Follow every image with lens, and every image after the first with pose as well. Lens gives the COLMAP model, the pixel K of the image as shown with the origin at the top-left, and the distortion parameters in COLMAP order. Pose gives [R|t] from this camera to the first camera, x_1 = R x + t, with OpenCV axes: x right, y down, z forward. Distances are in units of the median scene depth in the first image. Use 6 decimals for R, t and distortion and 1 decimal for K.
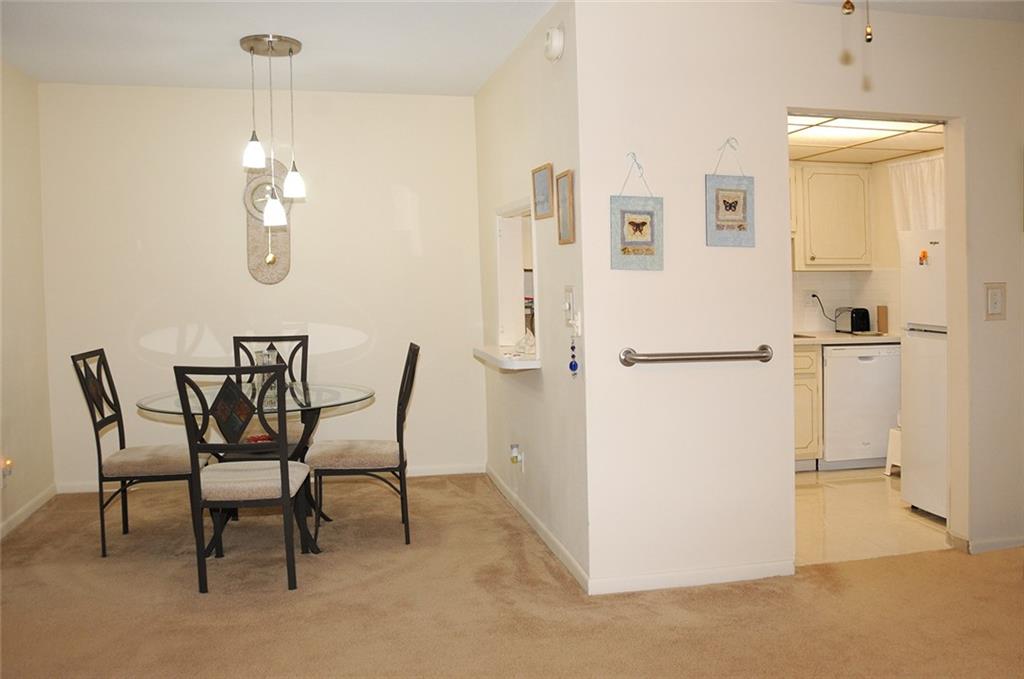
lens RADIAL K [[850.1, 0, 512.0], [0, 850.1, 339.5], [0, 0, 1]] dist [-0.131088, 0.110770]
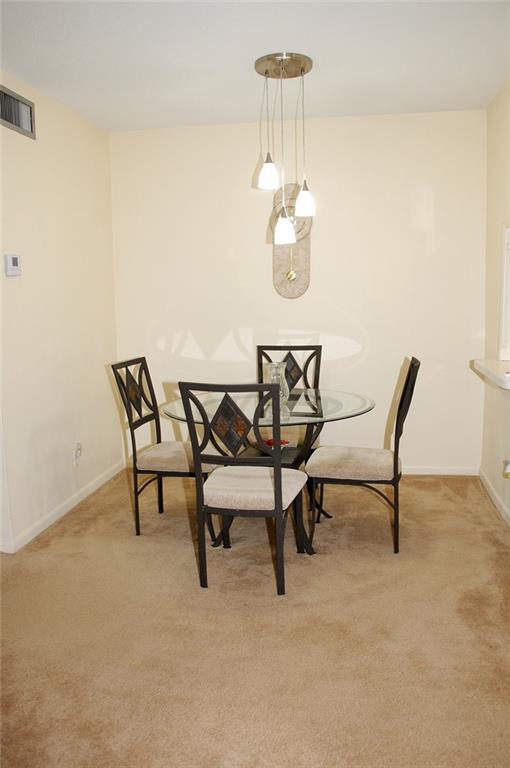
lens RADIAL K [[637.6, 0, 256.3], [0, 637.6, 452.6], [0, 0, 1]] dist [-0.131088, 0.110770]
pose [[0.929927, 0.076140, -0.359775, -0.011427], [-0.009847, 0.983136, 0.182612, -0.022841], [0.367611, -0.166273, 0.914995, 0.224816]]
